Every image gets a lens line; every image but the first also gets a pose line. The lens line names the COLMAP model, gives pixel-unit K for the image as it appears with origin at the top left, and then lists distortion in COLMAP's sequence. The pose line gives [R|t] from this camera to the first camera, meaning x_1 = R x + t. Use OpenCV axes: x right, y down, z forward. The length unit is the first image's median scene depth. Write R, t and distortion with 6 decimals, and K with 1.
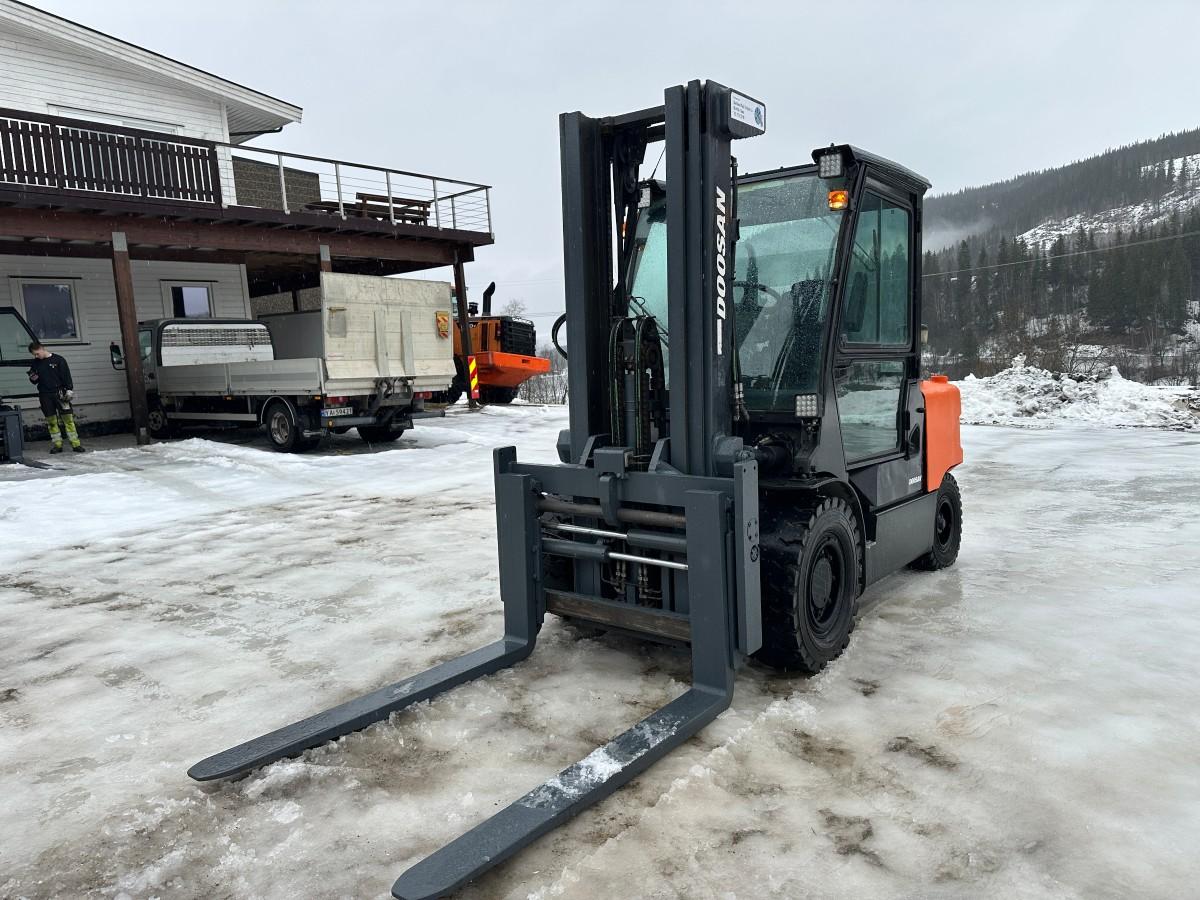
lens RADIAL K [[840.8, 0, 595.7], [0, 840.8, 444.3], [0, 0, 1]] dist [0.062476, -0.072103]
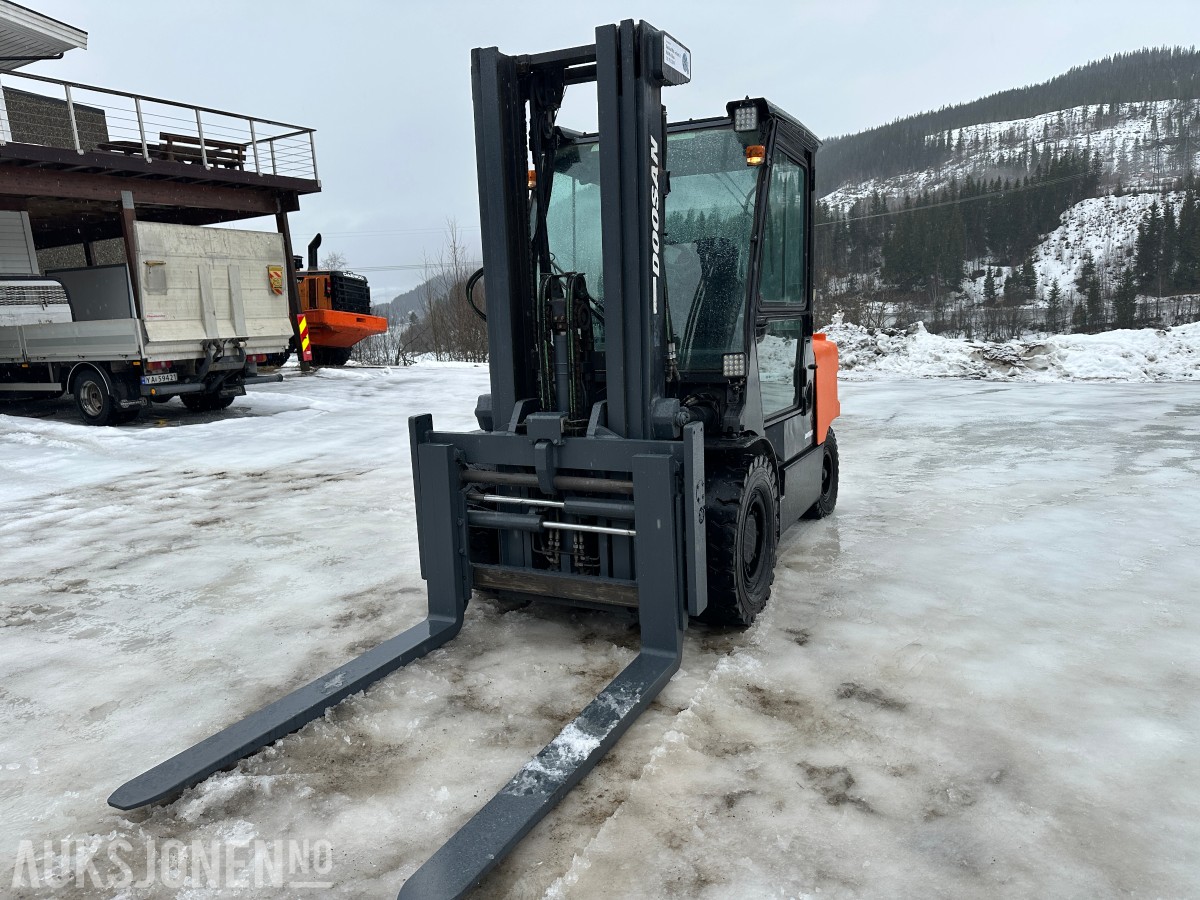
lens RADIAL K [[841.1, 0, 600.2], [0, 841.1, 456.0], [0, 0, 1]] dist [0.054269, -0.065138]
pose [[0.979034, -0.039908, 0.199750, -0.103321], [0.027401, 0.997510, 0.064989, -0.006696], [-0.201846, -0.058153, 0.977689, 0.048963]]
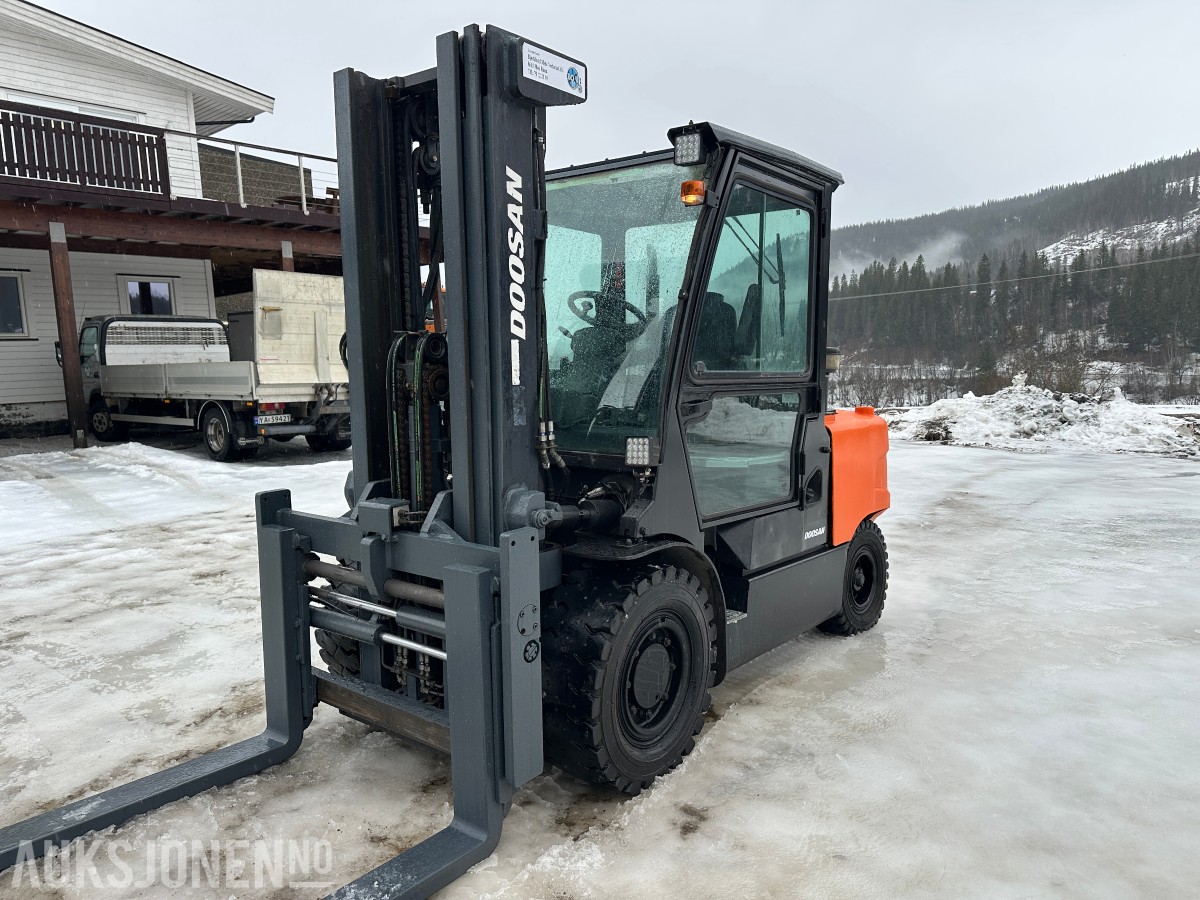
lens RADIAL K [[844.1, 0, 604.3], [0, 844.1, 454.1], [0, 0, 1]] dist [0.067069, -0.073937]
pose [[0.999704, 0.024048, -0.003717, 0.210474], [-0.024029, 0.999699, 0.004986, -0.043821], [0.003836, -0.004896, 0.999981, 0.199530]]
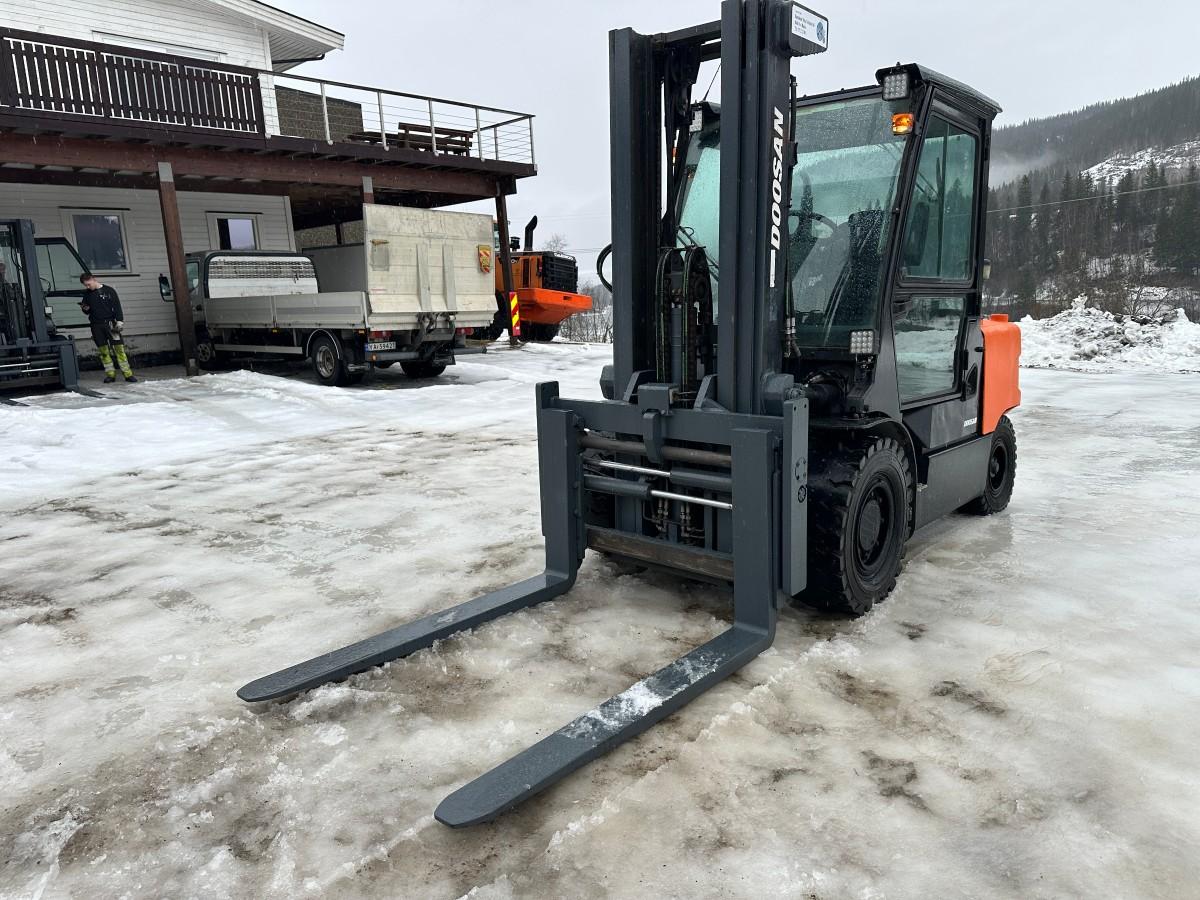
lens RADIAL K [[840.8, 0, 595.7], [0, 840.8, 444.3], [0, 0, 1]] dist [0.062476, -0.072103]
pose [[0.998728, 0.018431, -0.046924, -0.004477], [-0.014998, 0.997256, 0.072493, 0.004647], [0.048131, -0.071697, 0.996265, 0.017121]]
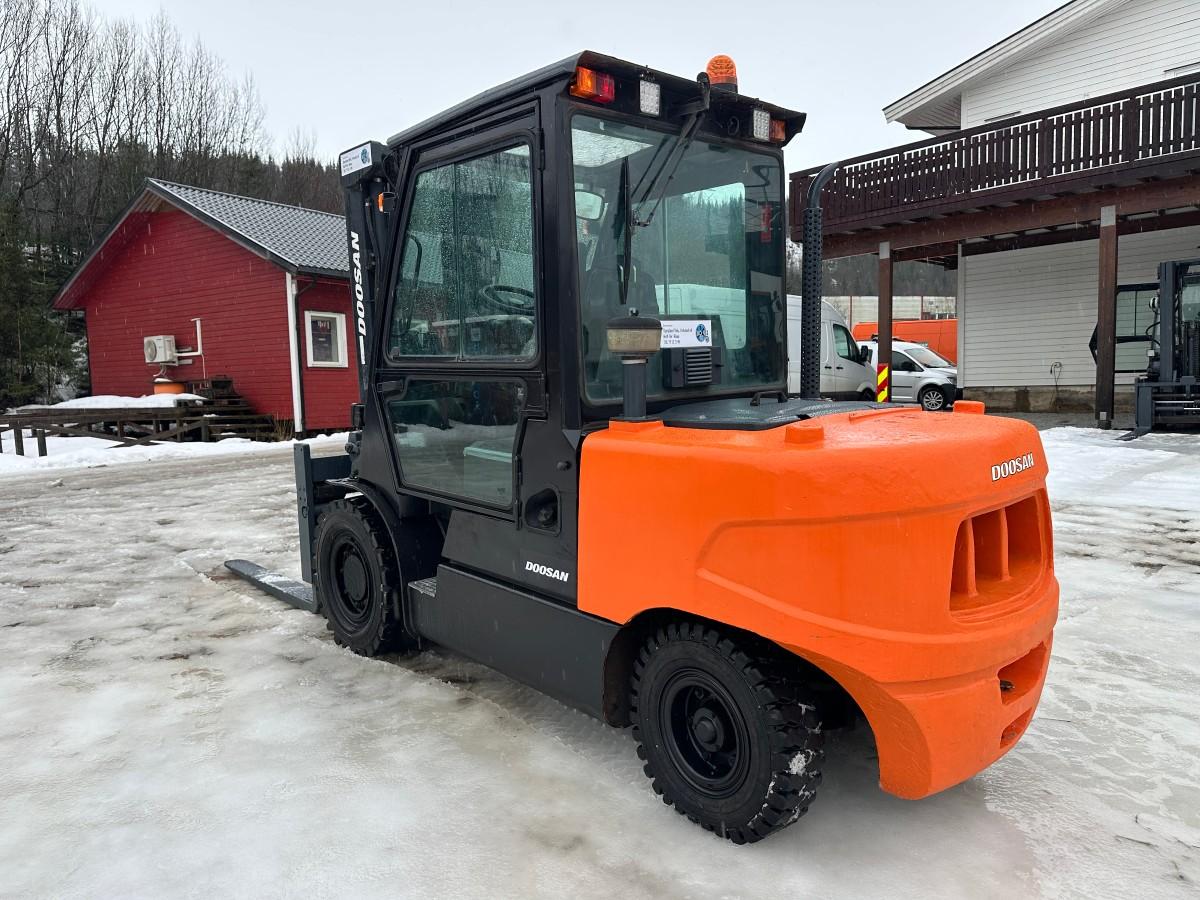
lens RADIAL K [[841.1, 0, 600.2], [0, 841.1, 456.0], [0, 0, 1]] dist [0.054269, -0.065138]
pose [[-0.171454, 0.149591, -0.973769, 1.195604], [-0.074422, 0.983614, 0.164207, -0.183950], [0.982377, 0.100623, -0.157511, 1.400843]]
